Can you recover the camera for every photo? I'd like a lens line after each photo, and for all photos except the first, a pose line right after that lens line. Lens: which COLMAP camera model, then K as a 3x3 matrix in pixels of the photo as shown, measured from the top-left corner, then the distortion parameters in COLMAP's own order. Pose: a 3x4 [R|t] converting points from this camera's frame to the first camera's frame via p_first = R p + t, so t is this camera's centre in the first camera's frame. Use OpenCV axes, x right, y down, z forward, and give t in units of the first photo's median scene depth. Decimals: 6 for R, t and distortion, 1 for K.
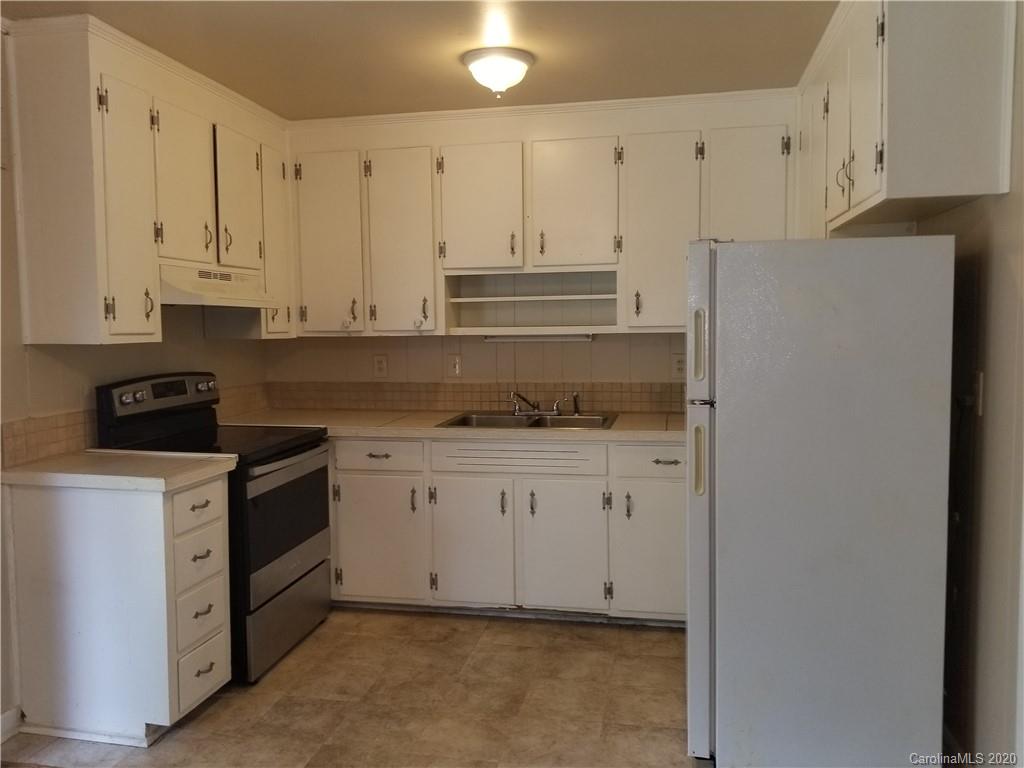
lens RADIAL K [[803.8, 0, 510.4], [0, 803.8, 380.9], [0, 0, 1]] dist [0.006746, -0.029237]
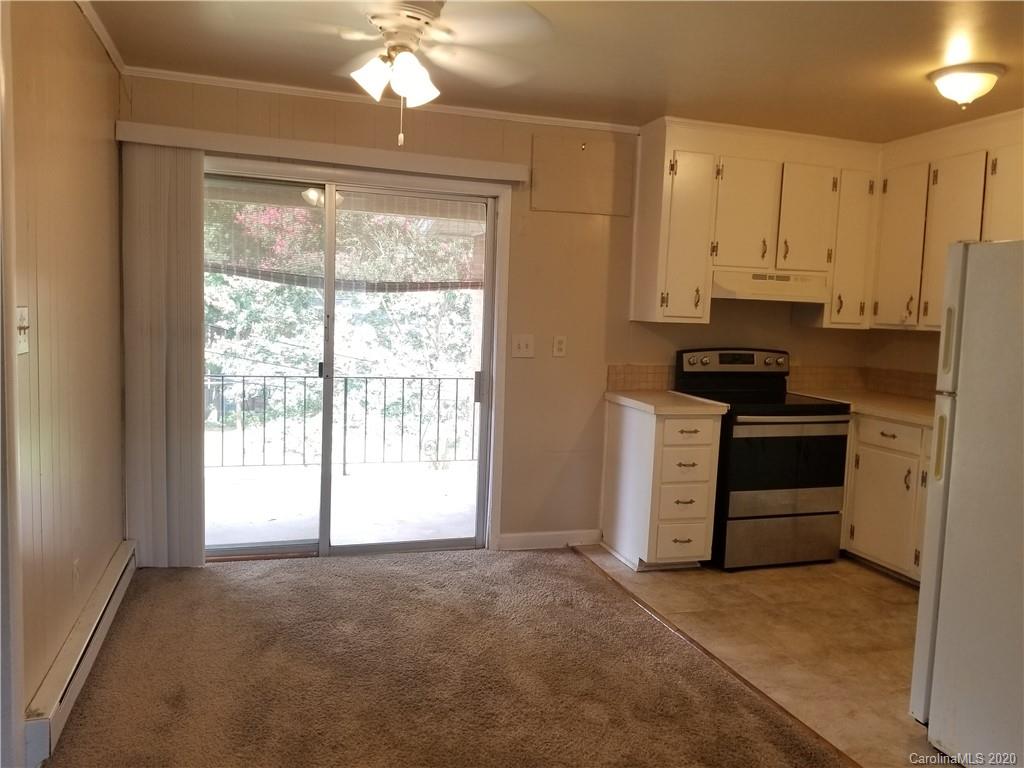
lens RADIAL K [[803.8, 0, 509.2], [0, 803.8, 386.7], [0, 0, 1]] dist [0.006746, -0.029237]
pose [[0.479269, 0.109169, -0.870852, 0.680810], [-0.100396, 0.992540, 0.069171, 0.001111], [0.871907, 0.054278, 0.486653, -0.026932]]
